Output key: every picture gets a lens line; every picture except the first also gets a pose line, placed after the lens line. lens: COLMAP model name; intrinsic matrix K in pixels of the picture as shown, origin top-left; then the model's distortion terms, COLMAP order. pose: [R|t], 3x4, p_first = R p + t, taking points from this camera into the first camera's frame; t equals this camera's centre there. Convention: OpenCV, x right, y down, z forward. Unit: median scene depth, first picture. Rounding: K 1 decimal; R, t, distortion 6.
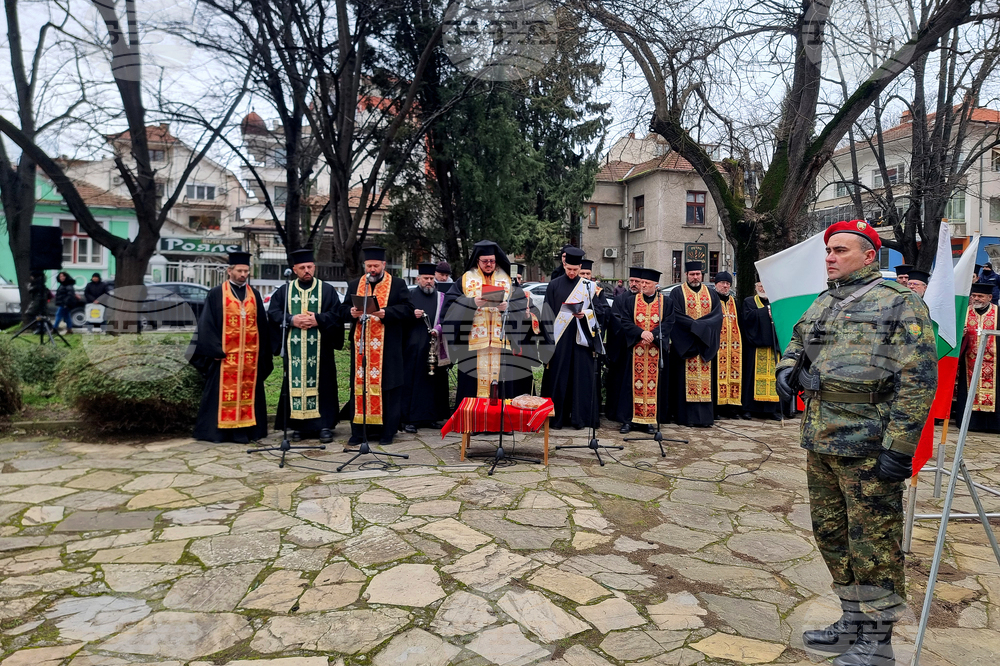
lens RADIAL K [[687.5, 0, 517.1], [0, 687.5, 296.8], [0, 0, 1]] dist [0.093750, -0.075937]
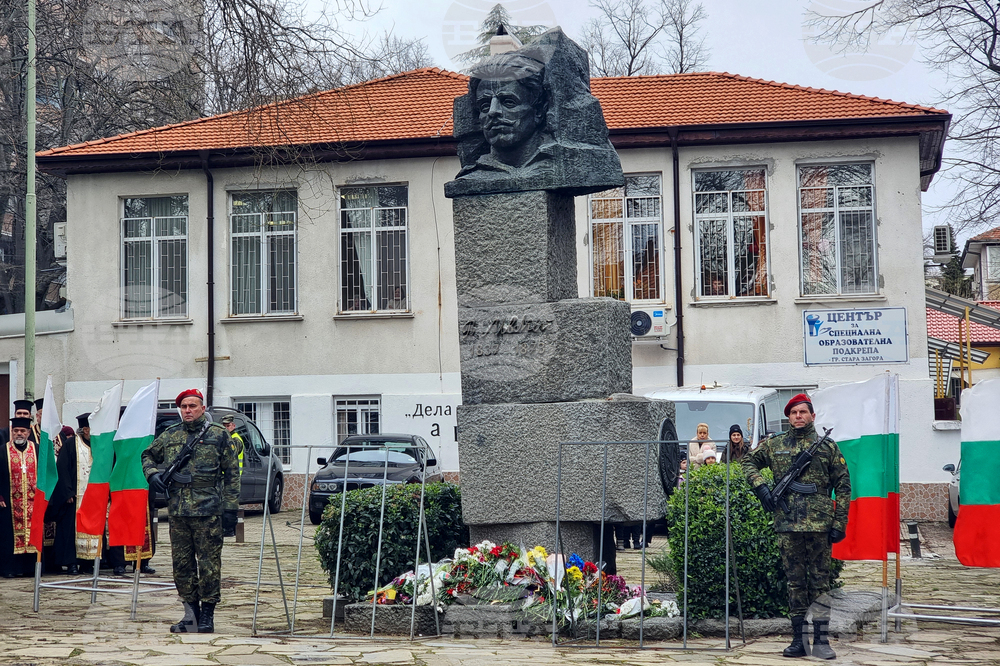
lens RADIAL K [[1966.6, 0, 484.9], [0, 1966.6, 276.9], [0, 0, 1]] dist [-0.452899, 6.867743]
pose [[0.454849, 0.062520, 0.888371, -0.627940], [0.010913, 0.997067, -0.075758, -0.001108], [-0.890502, 0.044153, 0.452833, -0.334642]]
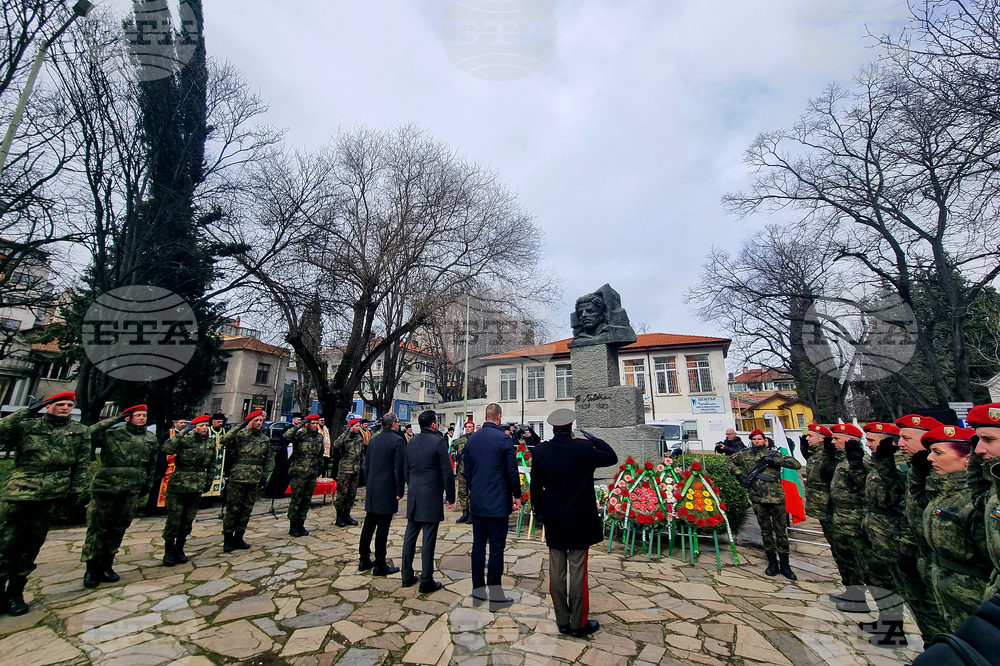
lens RADIAL K [[412.3, 0, 496.9], [0, 412.3, 322.7], [0, 0, 1]] dist [-0.002408, -0.000117]
pose [[0.656312, 0.187059, 0.730933, -0.262480], [-0.003201, 0.969460, -0.245228, -0.012133], [-0.754483, 0.158607, 0.636867, -0.170609]]
